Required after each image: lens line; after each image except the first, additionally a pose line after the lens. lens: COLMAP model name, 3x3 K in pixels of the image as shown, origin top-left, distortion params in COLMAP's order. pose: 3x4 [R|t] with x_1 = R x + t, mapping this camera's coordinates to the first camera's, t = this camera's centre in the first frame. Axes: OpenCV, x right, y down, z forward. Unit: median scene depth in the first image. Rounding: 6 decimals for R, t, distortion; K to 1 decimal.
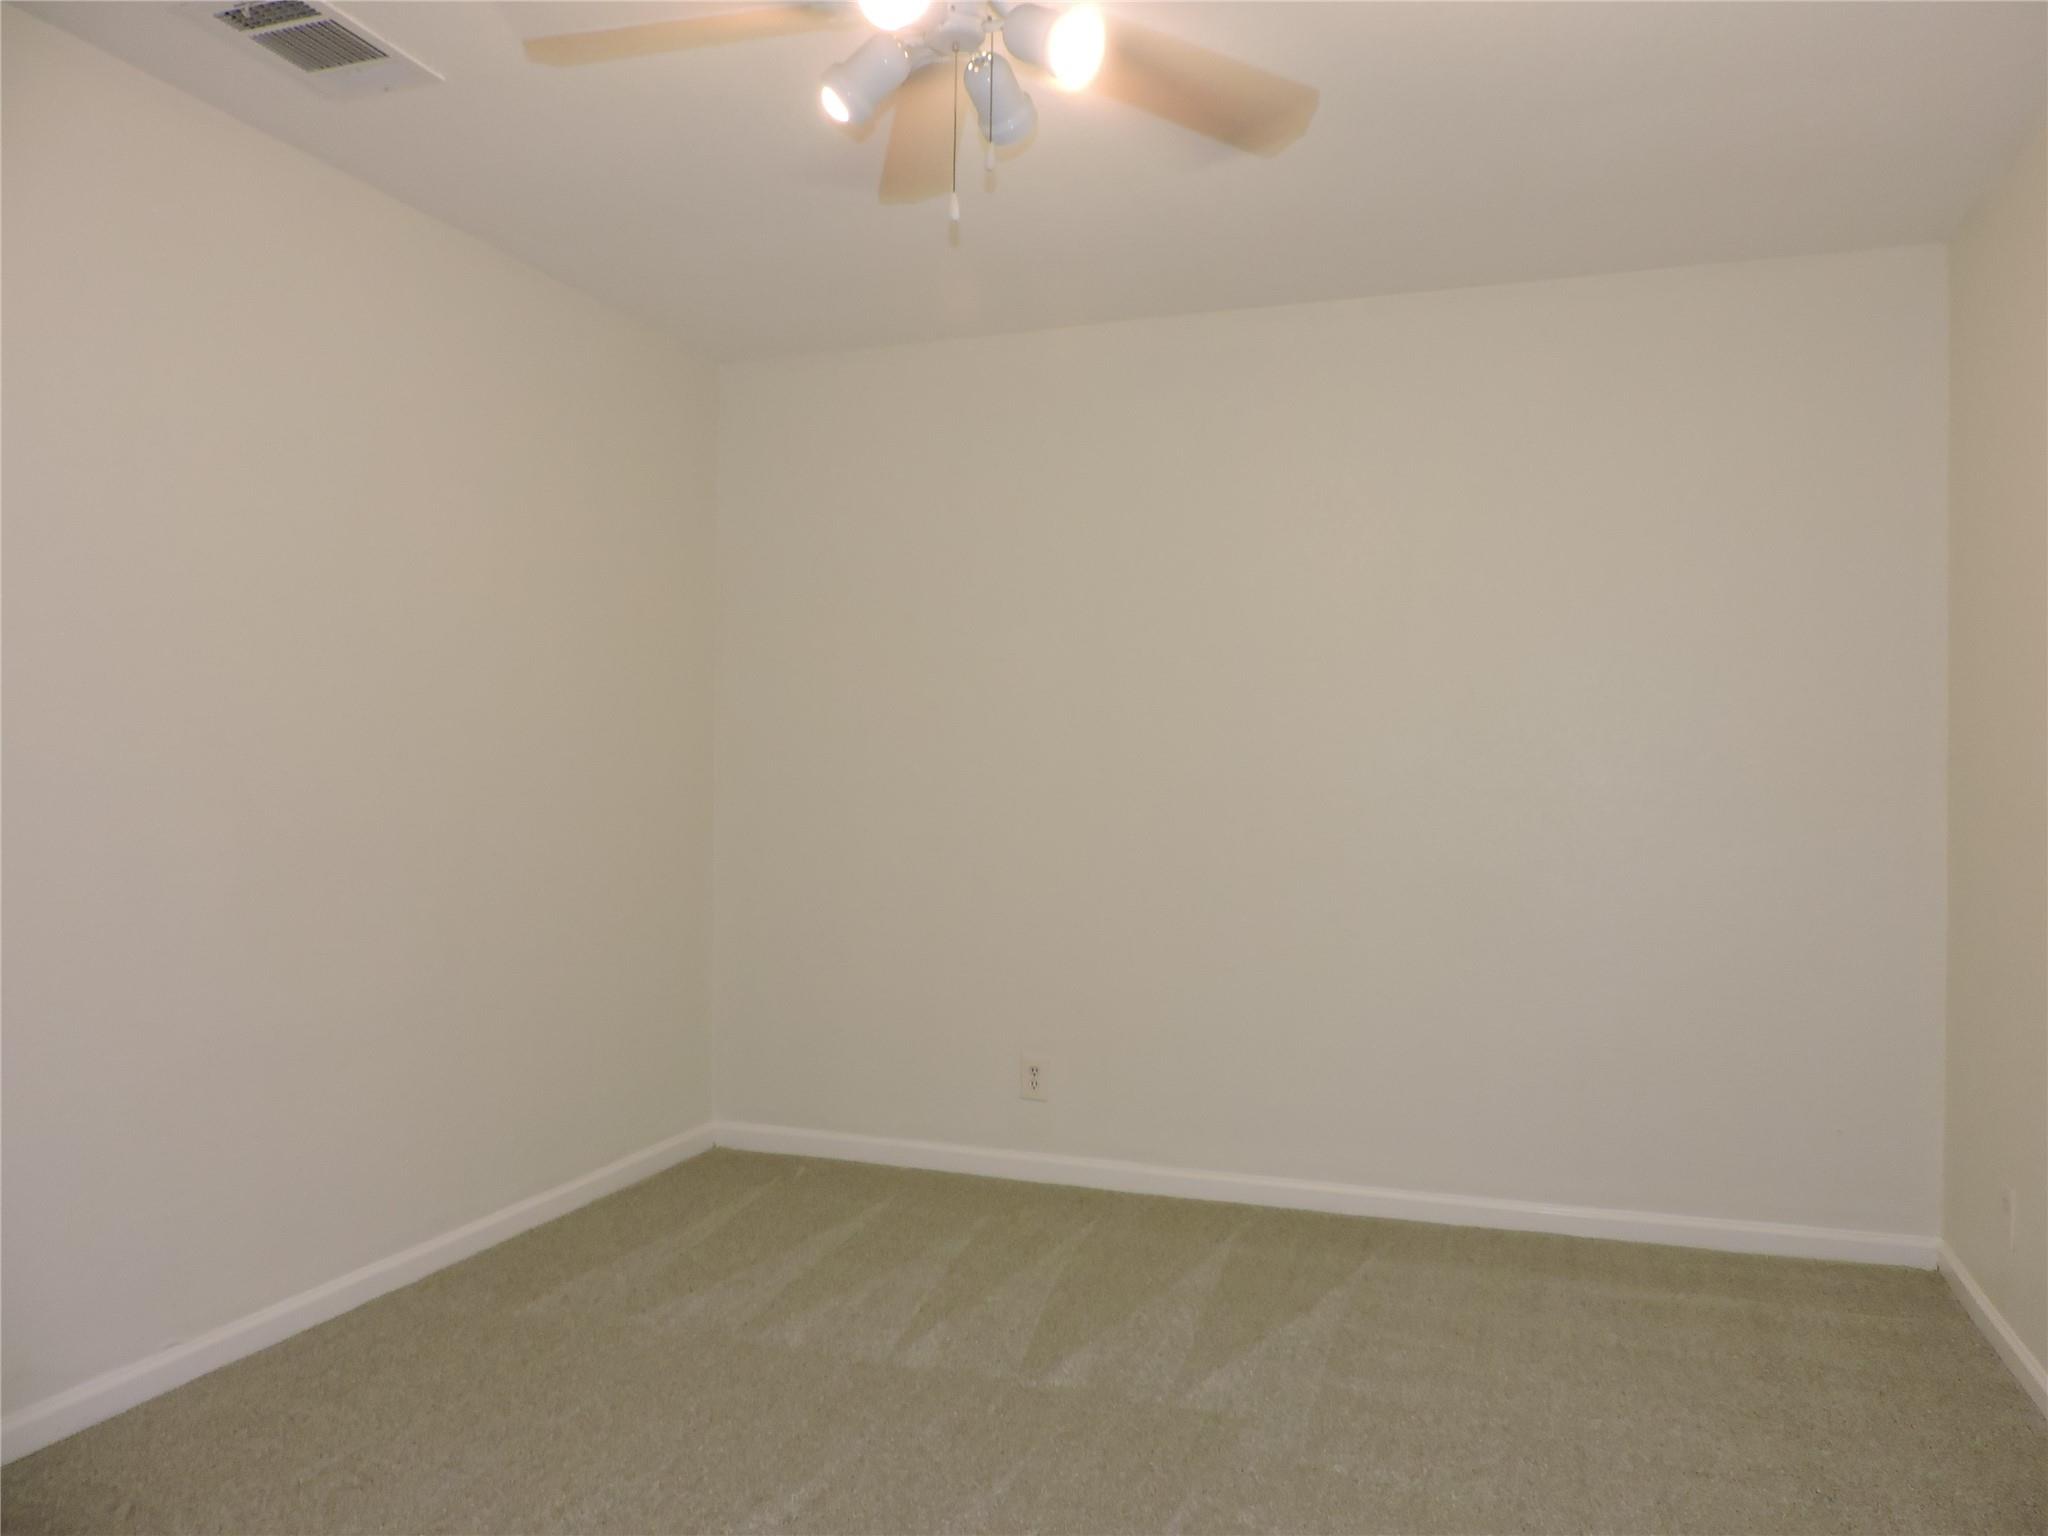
lens RADIAL K [[1444.5, 0, 1024.0], [0, 1444.5, 768.0], [0, 0, 1]] dist [-0.037198, 0.032017]
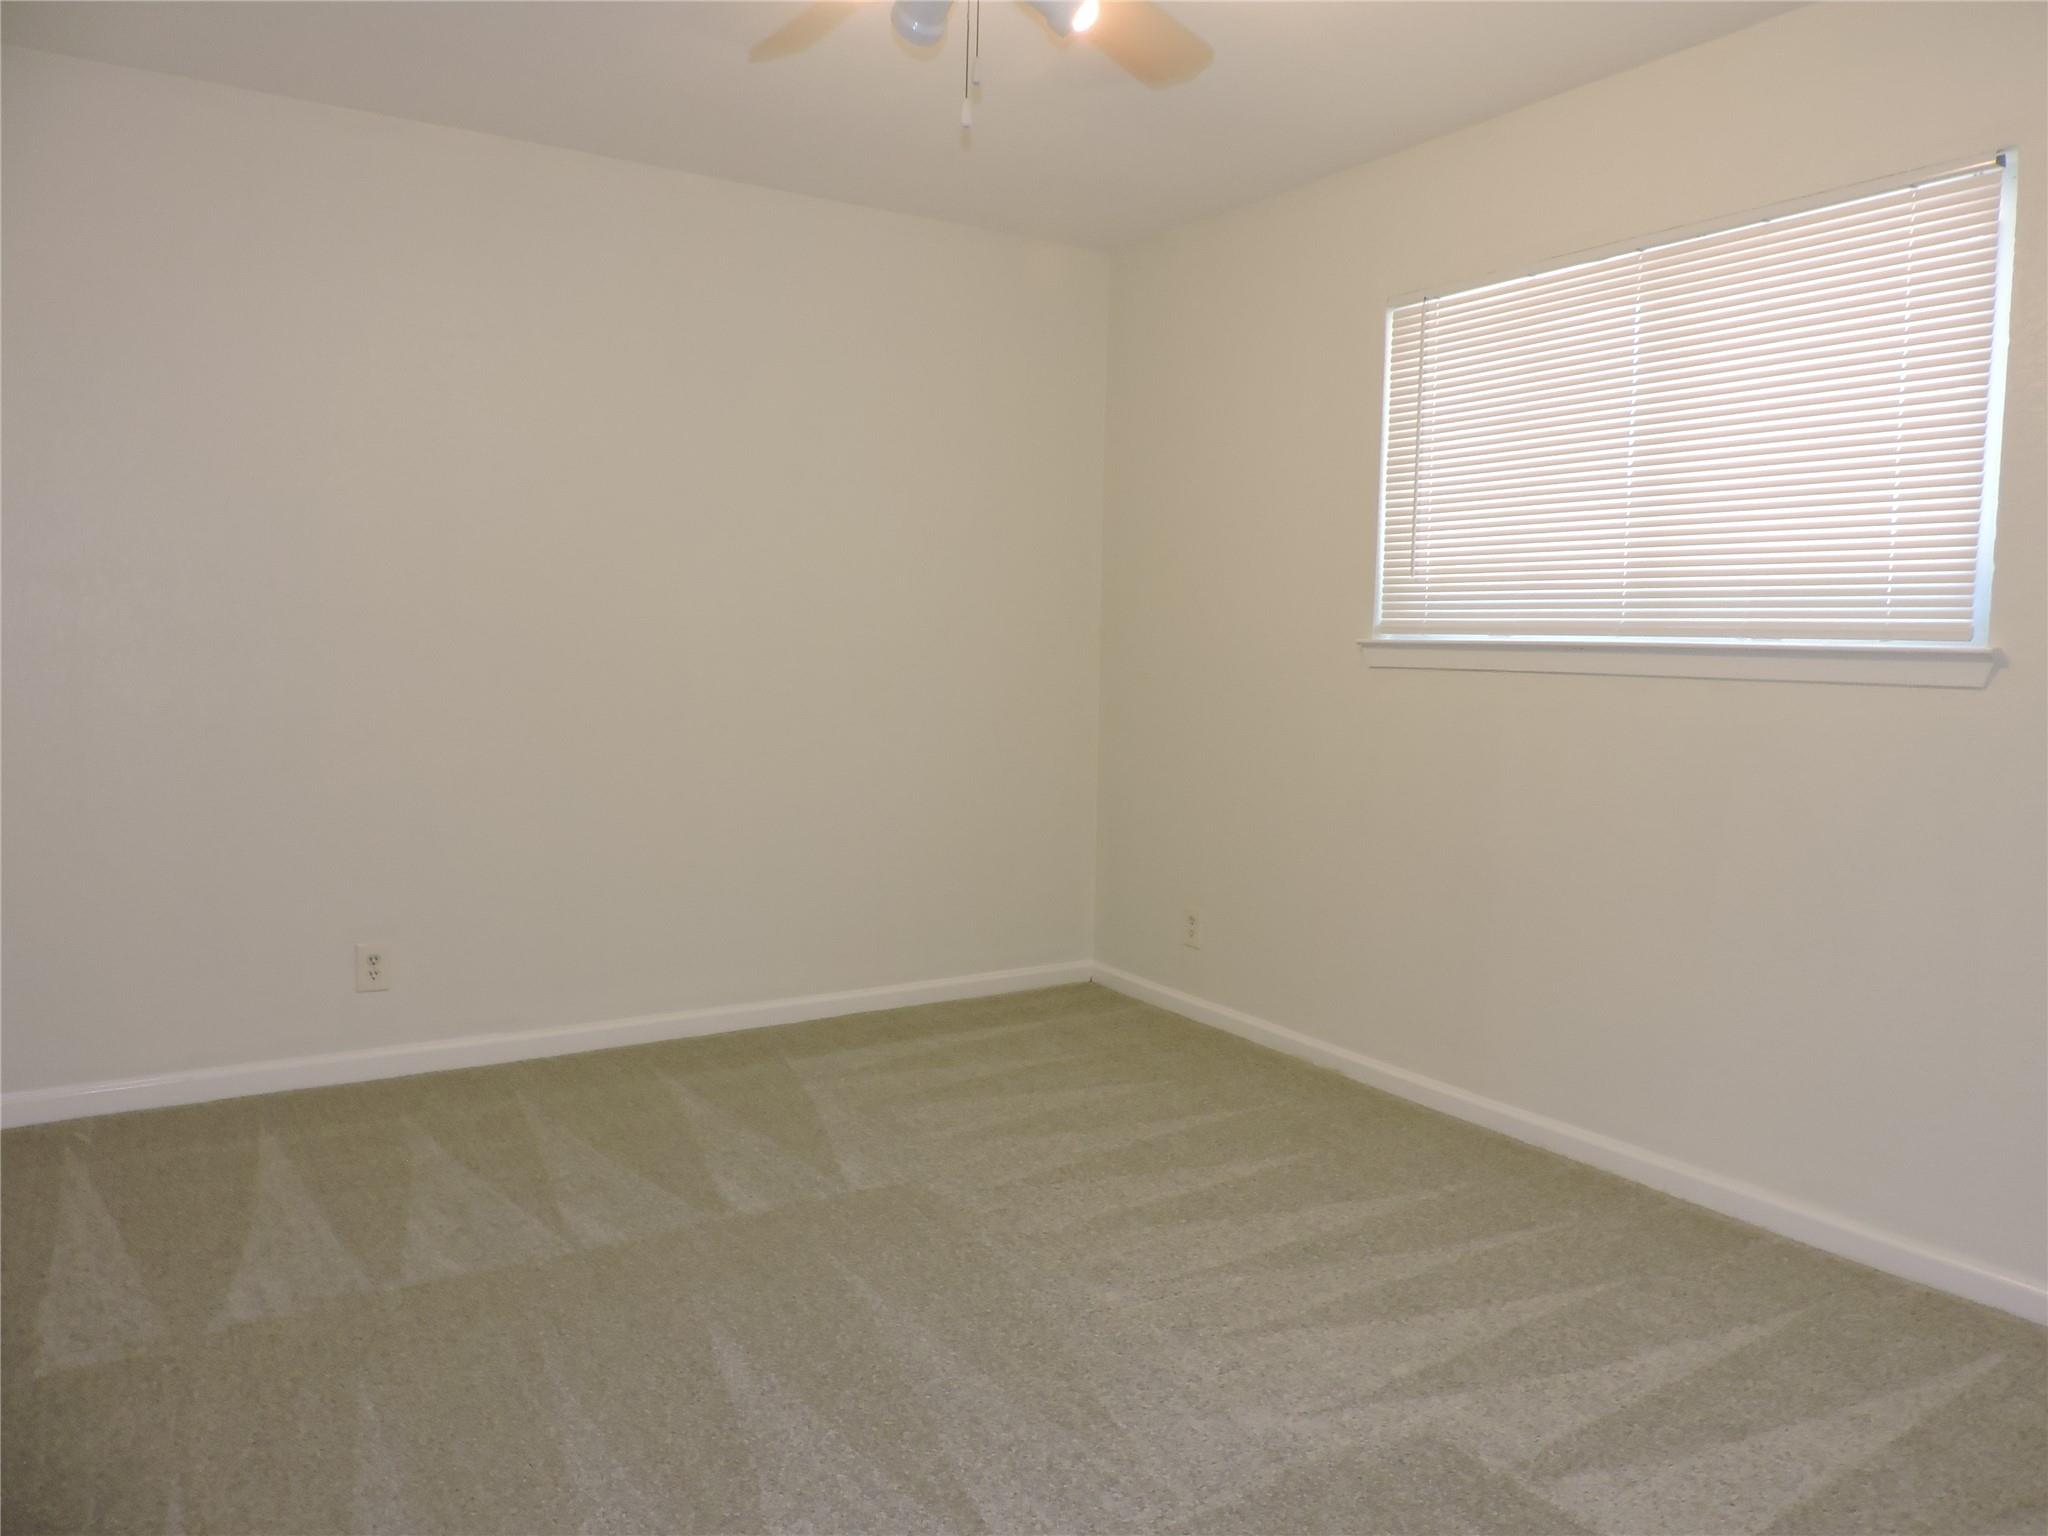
lens RADIAL K [[1429.4, 0, 1024.0], [0, 1429.4, 768.0], [0, 0, 1]] dist [-0.029279, -0.000184]
pose [[0.610573, -0.062847, 0.789462, -0.605966], [-0.019351, 0.995365, 0.094205, -0.003120], [-0.791724, -0.072796, 0.606527, 0.196067]]
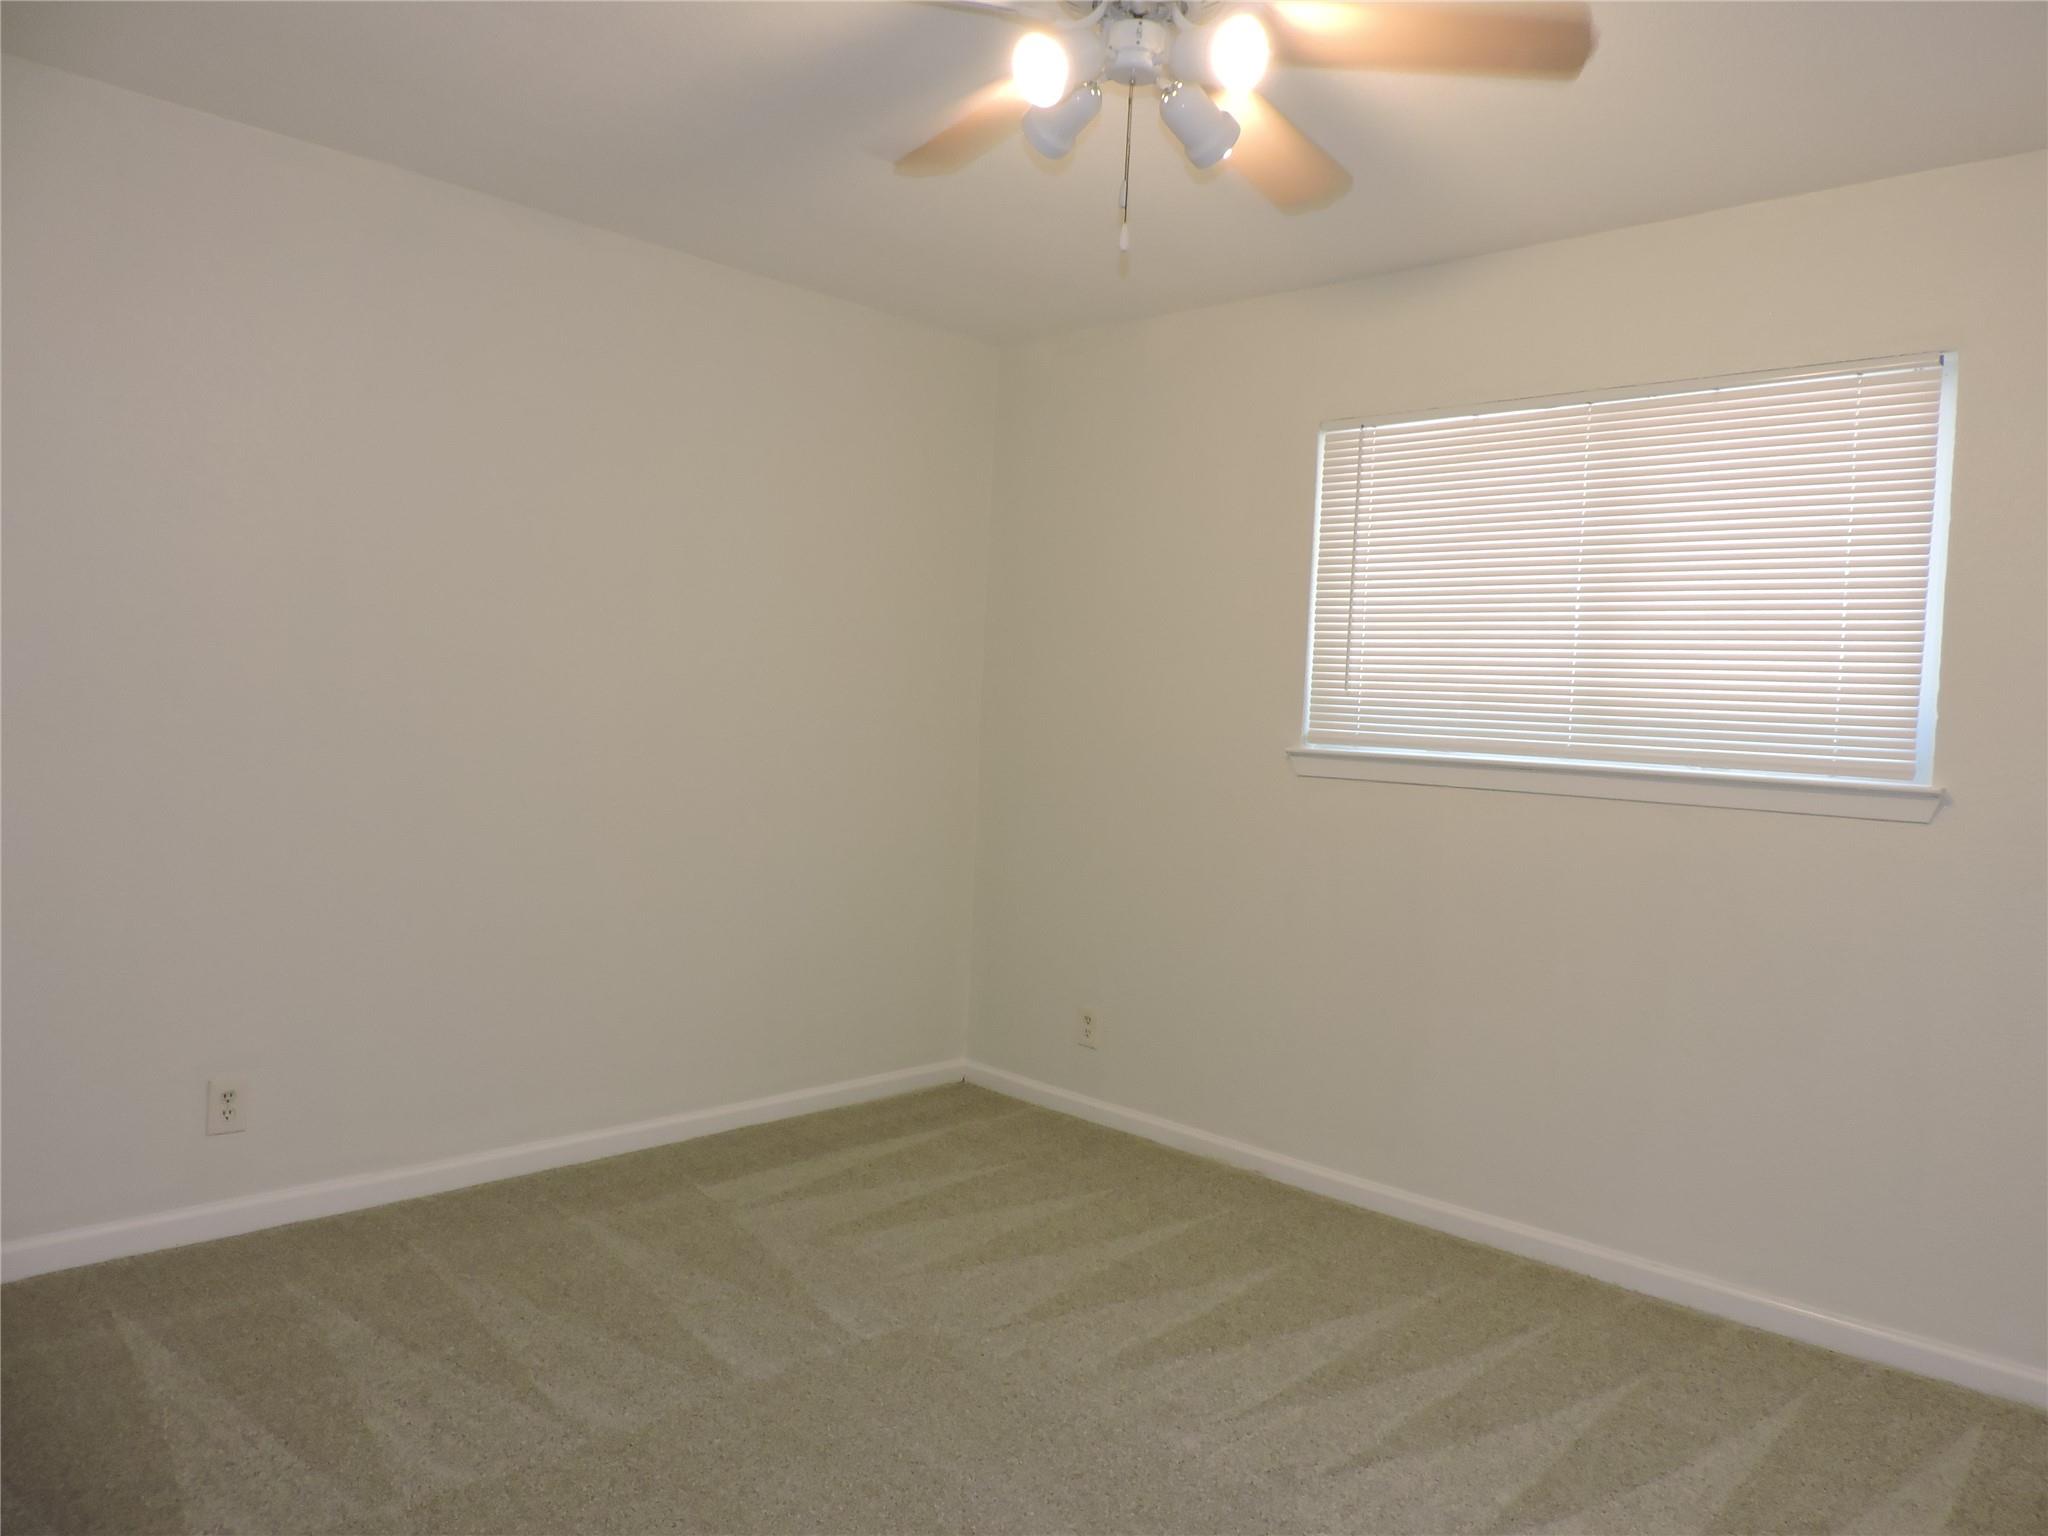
lens RADIAL K [[1431.2, 0, 1031.8], [0, 1431.2, 771.5], [0, 0, 1]] dist [-0.023661, -0.001326]
pose [[0.409029, -0.022297, 0.912249, -0.701368], [-0.049633, 0.997678, 0.046639, -0.030917], [-0.911171, -0.064354, 0.406973, 0.417563]]
